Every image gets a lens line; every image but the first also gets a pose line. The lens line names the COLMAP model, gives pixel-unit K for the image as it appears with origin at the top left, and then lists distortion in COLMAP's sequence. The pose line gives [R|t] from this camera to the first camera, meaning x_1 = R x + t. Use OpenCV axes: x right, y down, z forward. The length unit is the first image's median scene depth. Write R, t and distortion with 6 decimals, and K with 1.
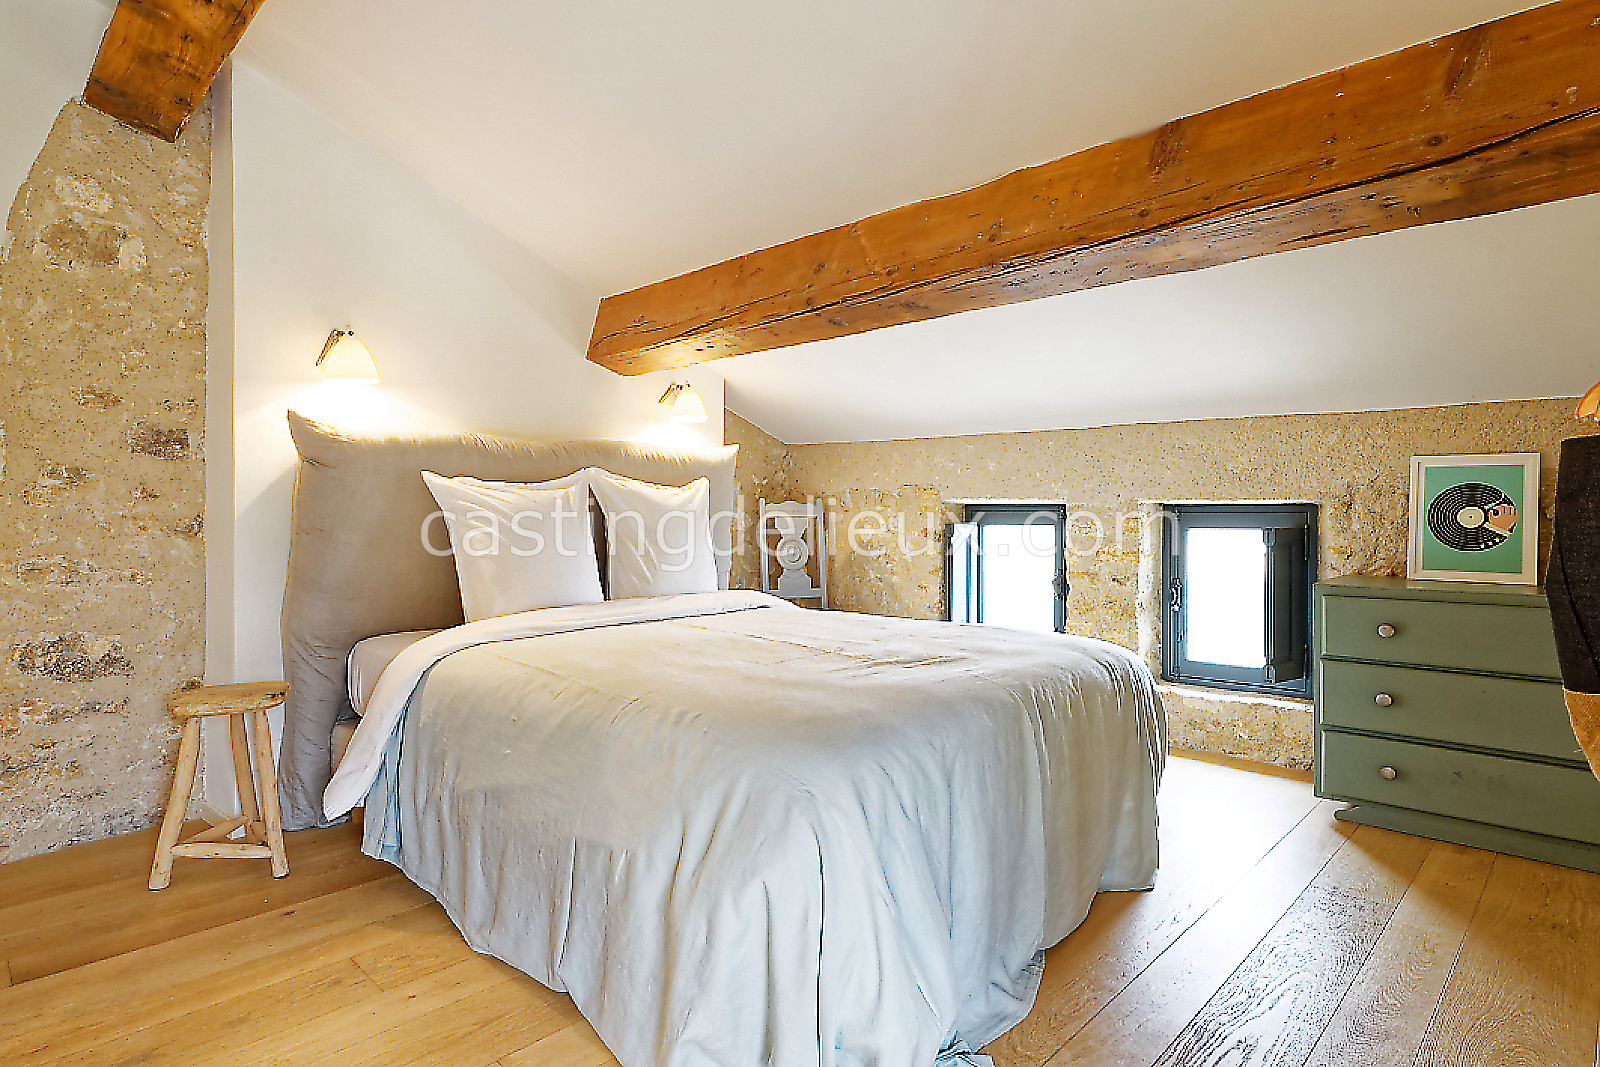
lens RADIAL K [[818.8, 0, 801.3], [0, 818.8, 525.8], [0, 0, 1]] dist [0.004778, -0.001508]
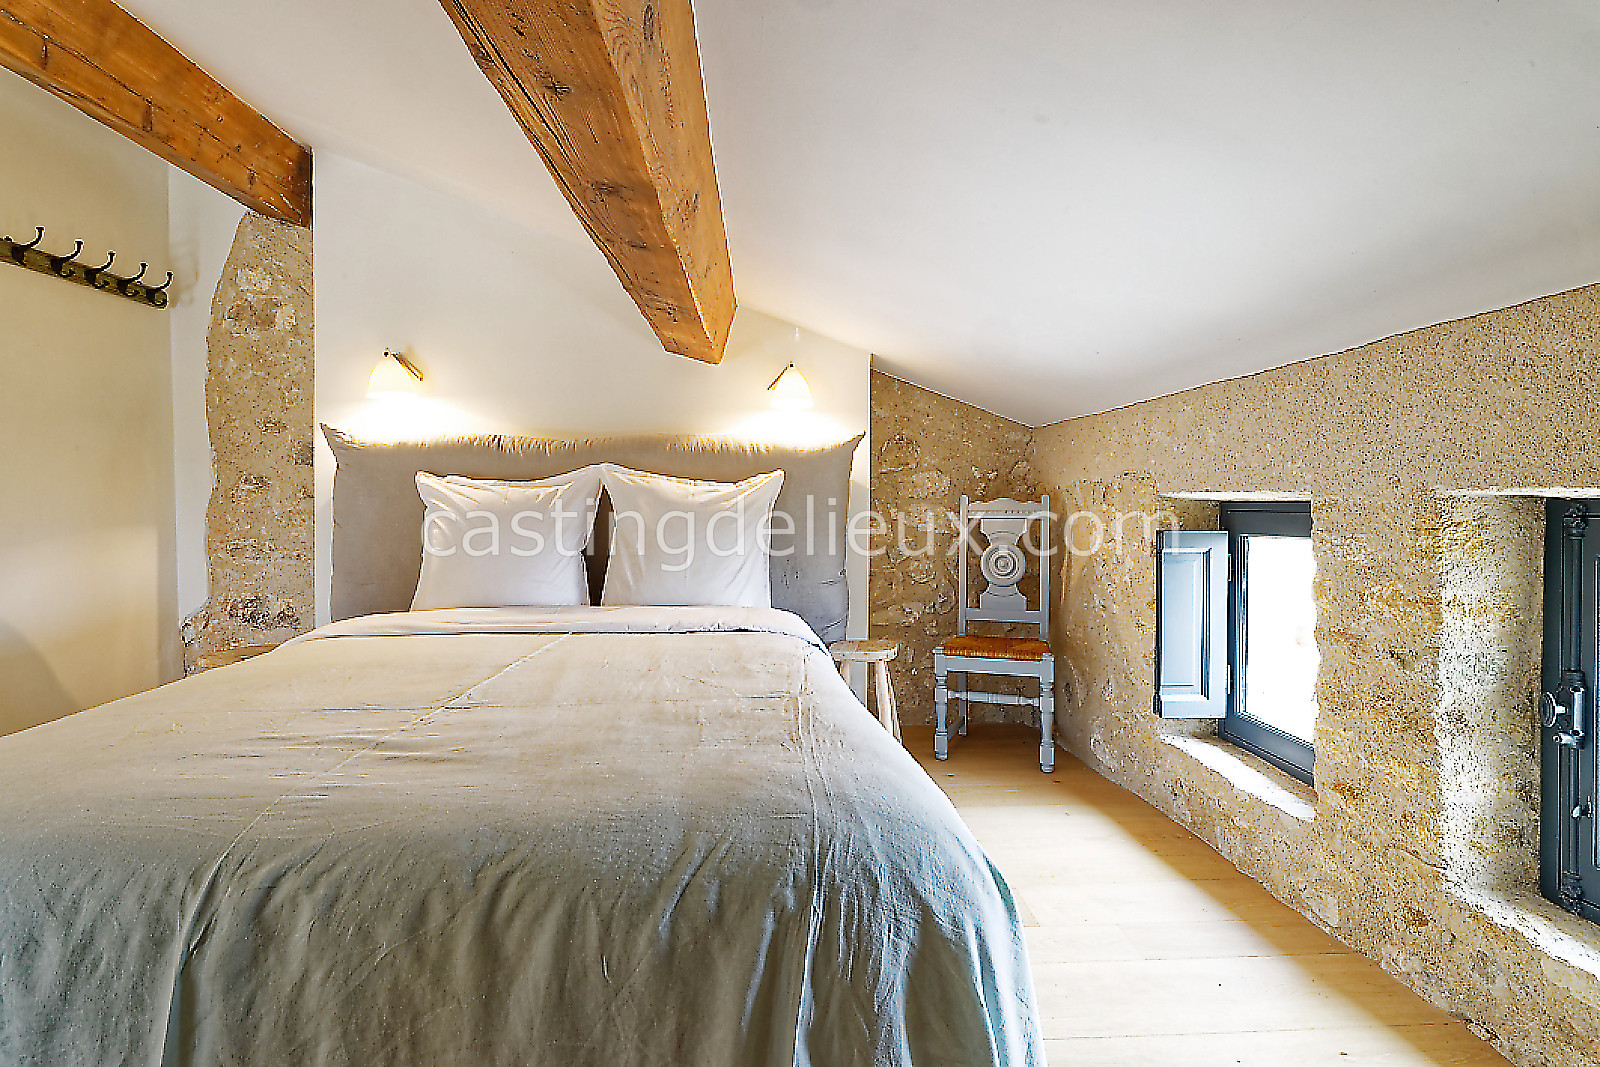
lens RADIAL K [[738.6, 0, 802.4], [0, 738.6, 524.6], [0, 0, 1]] dist [-0.000565, -0.000207]
pose [[0.742545, 0.017407, -0.669570, 0.508797], [-0.016381, 0.999835, 0.007828, -0.010992], [0.669596, 0.005156, 0.742708, 0.539282]]
